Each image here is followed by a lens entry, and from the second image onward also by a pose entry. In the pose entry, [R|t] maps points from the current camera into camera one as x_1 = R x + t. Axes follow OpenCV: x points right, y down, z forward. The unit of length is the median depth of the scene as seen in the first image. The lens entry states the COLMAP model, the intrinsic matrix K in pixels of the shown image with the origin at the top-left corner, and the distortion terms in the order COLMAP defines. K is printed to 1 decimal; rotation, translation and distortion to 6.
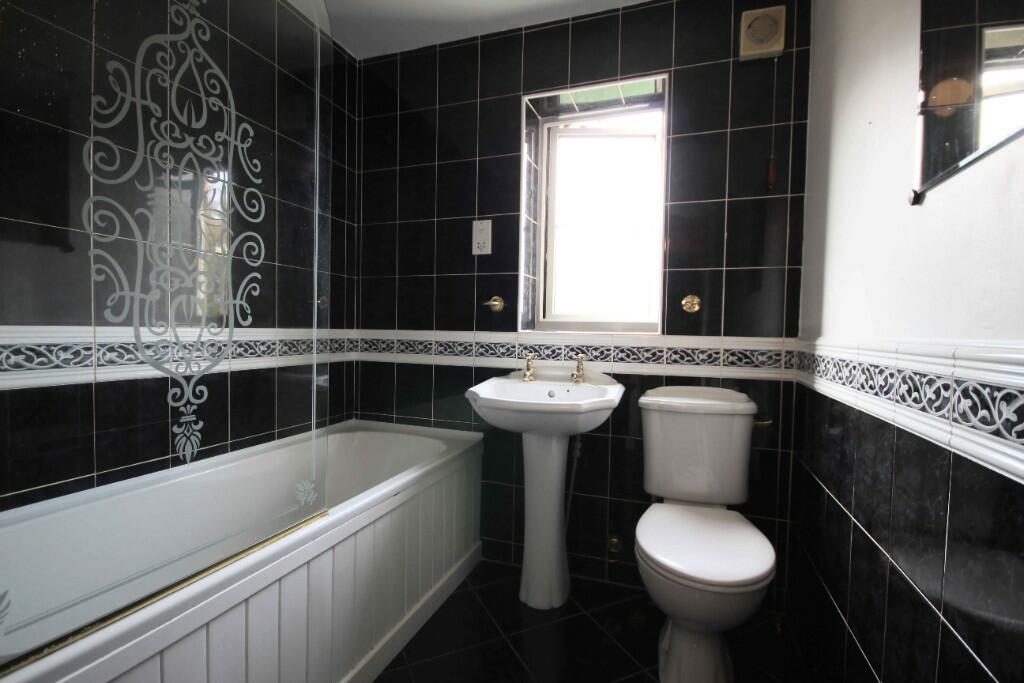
lens RADIAL K [[471.4, 0, 511.6], [0, 471.4, 344.5], [0, 0, 1]] dist [-0.000018, -0.000308]
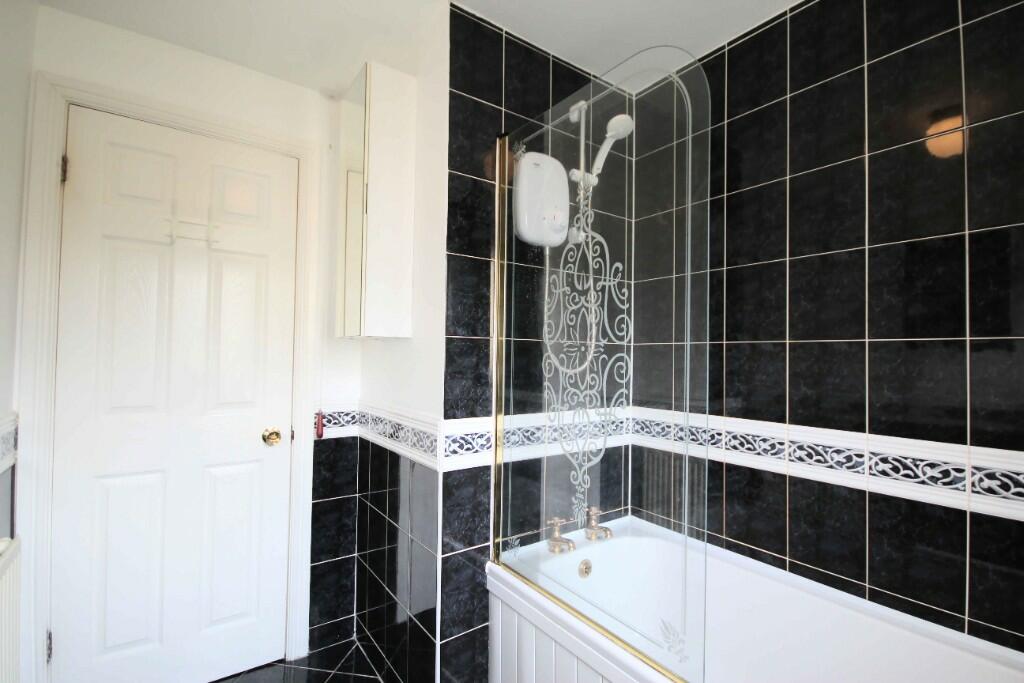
lens RADIAL K [[471.4, 0, 511.2], [0, 471.4, 342.1], [0, 0, 1]] dist [-0.000018, -0.000308]
pose [[-0.563040, -0.050342, -0.824895, 0.600073], [-0.050633, 0.998369, -0.026369, -0.249010], [0.824877, 0.026920, -0.564671, 1.596262]]
